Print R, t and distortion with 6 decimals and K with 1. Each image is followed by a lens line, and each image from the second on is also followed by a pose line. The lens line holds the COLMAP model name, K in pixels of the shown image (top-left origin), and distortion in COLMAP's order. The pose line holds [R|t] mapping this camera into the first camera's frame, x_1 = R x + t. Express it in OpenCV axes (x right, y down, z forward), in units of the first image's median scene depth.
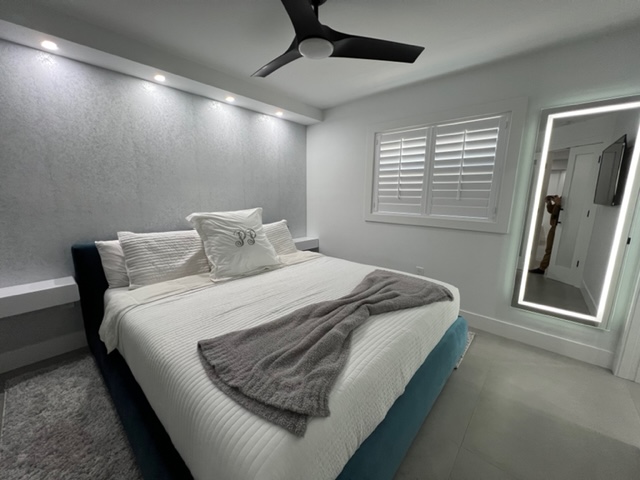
lens RADIAL K [[255.7, 0, 320.4], [0, 255.7, 239.5], [0, 0, 1]] dist [0.000566, 0.000213]
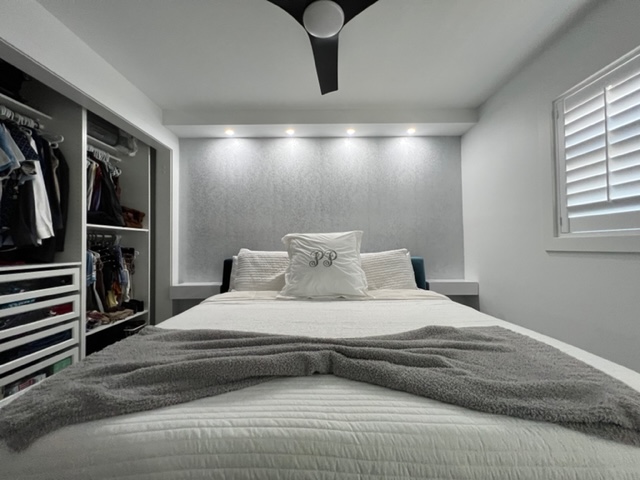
lens RADIAL K [[255.7, 0, 320.5], [0, 255.7, 239.8], [0, 0, 1]] dist [0.000566, 0.000213]
pose [[0.671529, -0.038680, -0.739968, 0.391844], [-0.114357, 0.981262, -0.155073, 0.071387], [0.732100, 0.188757, 0.654523, 0.391213]]
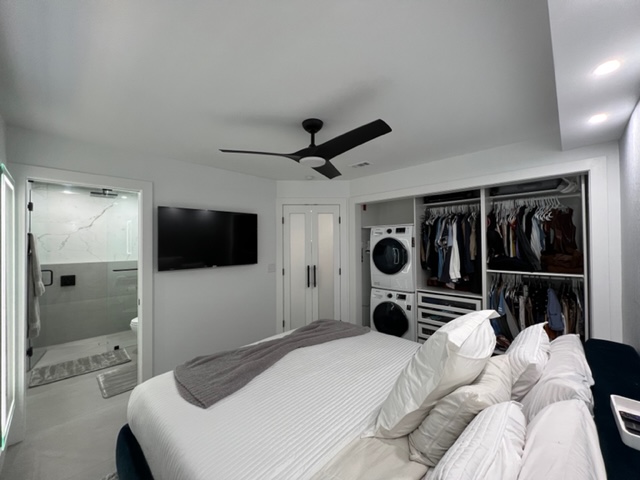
lens RADIAL K [[255.7, 0, 321.5], [0, 255.7, 240.7], [0, 0, 1]] dist [0.000566, 0.000213]
pose [[-0.999225, -0.007271, 0.038679, -0.079554], [-0.000710, 0.985955, 0.167007, -0.380352], [-0.039350, 0.166850, -0.985197, 1.610316]]
